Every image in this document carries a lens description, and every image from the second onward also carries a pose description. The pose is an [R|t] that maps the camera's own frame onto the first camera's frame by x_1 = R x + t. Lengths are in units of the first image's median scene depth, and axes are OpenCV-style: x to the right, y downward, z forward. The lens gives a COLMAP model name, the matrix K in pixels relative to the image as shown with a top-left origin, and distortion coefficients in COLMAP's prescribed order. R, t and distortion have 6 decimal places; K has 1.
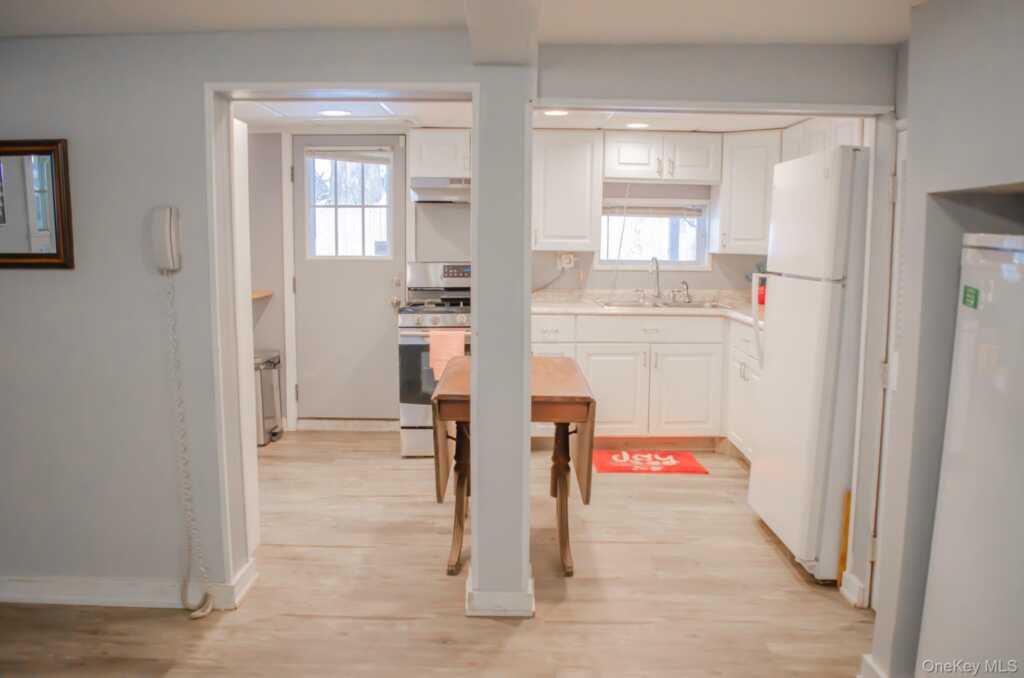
lens RADIAL K [[800.6, 0, 514.8], [0, 800.6, 345.2], [0, 0, 1]] dist [-0.079272, 0.002364]
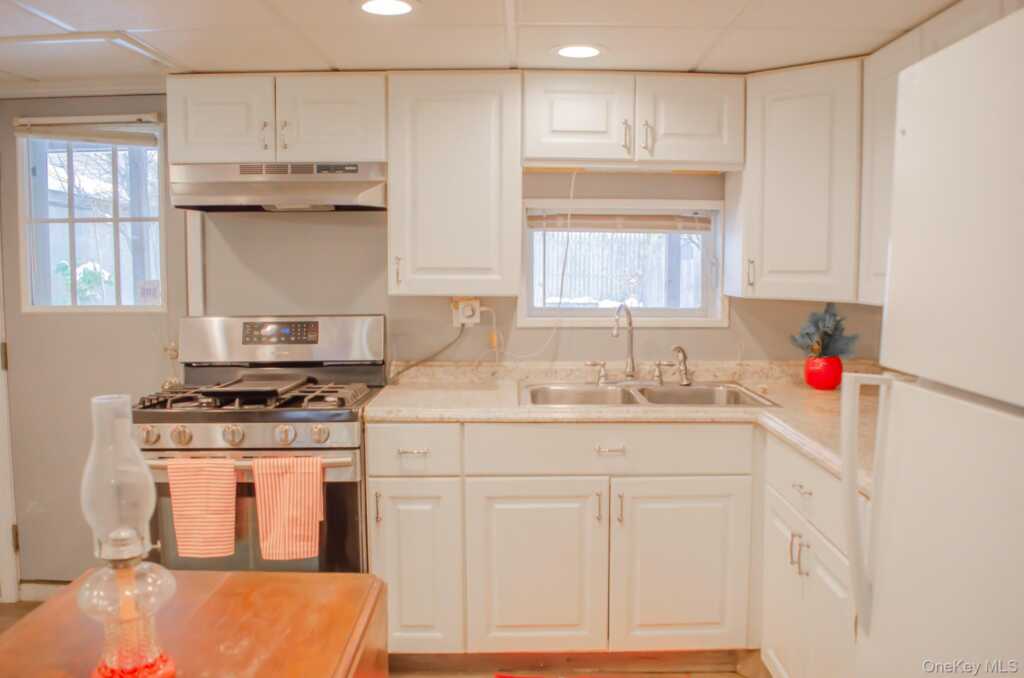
lens RADIAL K [[822.0, 0, 514.3], [0, 822.0, 346.7], [0, 0, 1]] dist [-0.075123, -0.001360]
pose [[0.999862, -0.006005, -0.015490, 0.109716], [0.005470, 0.999396, -0.034308, -0.063196], [0.015686, 0.034218, 0.999291, 0.440721]]
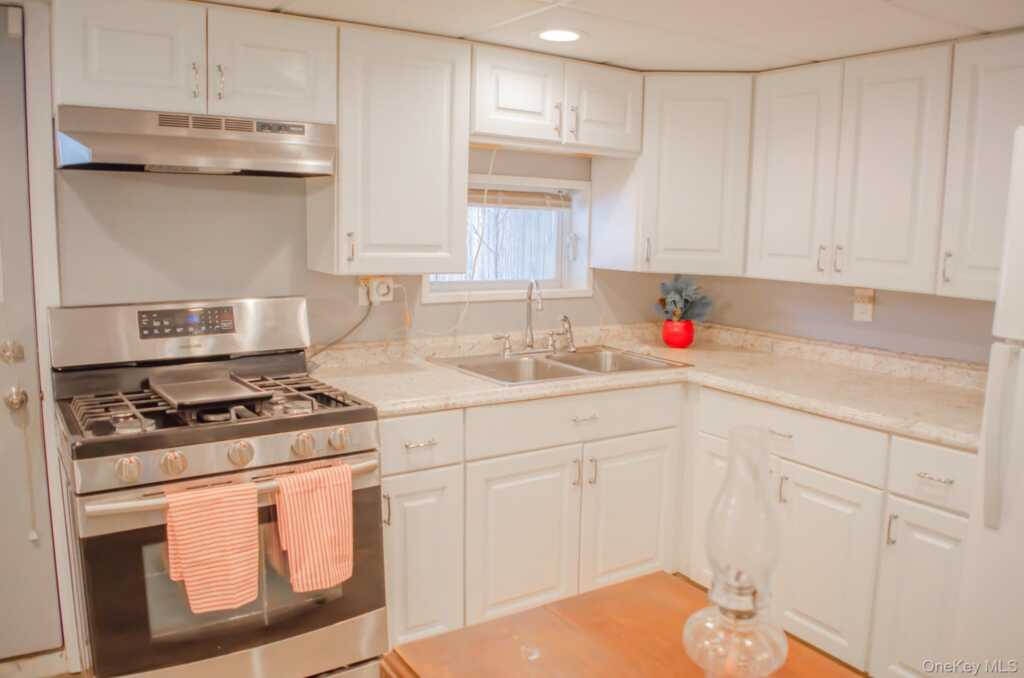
lens RADIAL K [[805.0, 0, 512.0], [0, 805.0, 339.0], [0, 0, 1]] dist [-0.079310, 0.001353]
pose [[0.845849, -0.065550, 0.529379, -0.148232], [0.057473, 0.997843, 0.031728, -0.087555], [-0.530316, 0.003588, 0.847792, 0.523000]]
